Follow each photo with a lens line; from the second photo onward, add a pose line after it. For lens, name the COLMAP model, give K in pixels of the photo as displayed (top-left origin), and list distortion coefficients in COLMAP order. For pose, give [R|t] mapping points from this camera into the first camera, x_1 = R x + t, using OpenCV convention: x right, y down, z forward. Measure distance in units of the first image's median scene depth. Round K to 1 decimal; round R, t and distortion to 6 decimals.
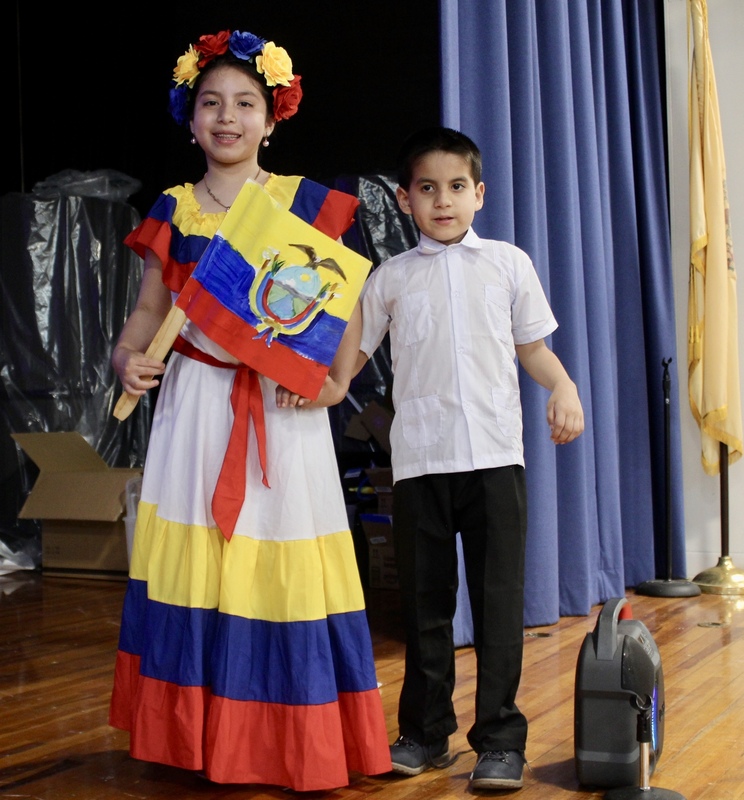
lens RADIAL K [[891.9, 0, 375.7], [0, 891.9, 396.7], [0, 0, 1]] dist [0.039035, 0.000000]
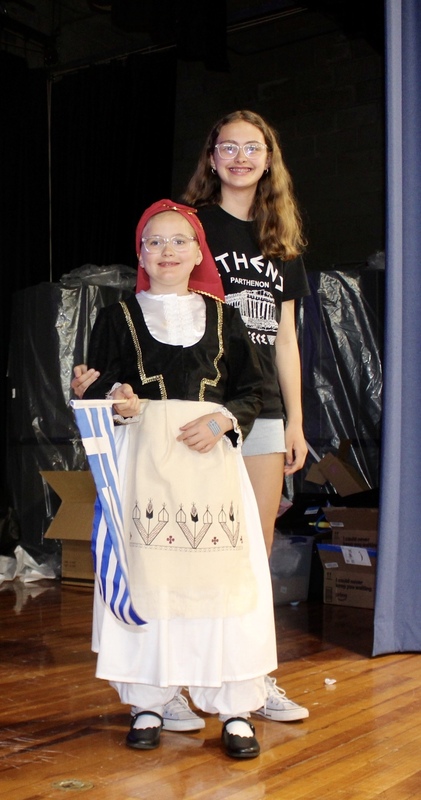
lens RADIAL K [[939.1, 0, 203.9], [0, 939.1, 401.7], [0, 0, 1]] dist [-0.005728, 0.000000]
pose [[0.994459, 0.012663, -0.104362, -0.039533], [-0.011993, 0.999903, 0.007042, -0.070598], [0.104441, -0.005752, 0.994514, -0.299120]]
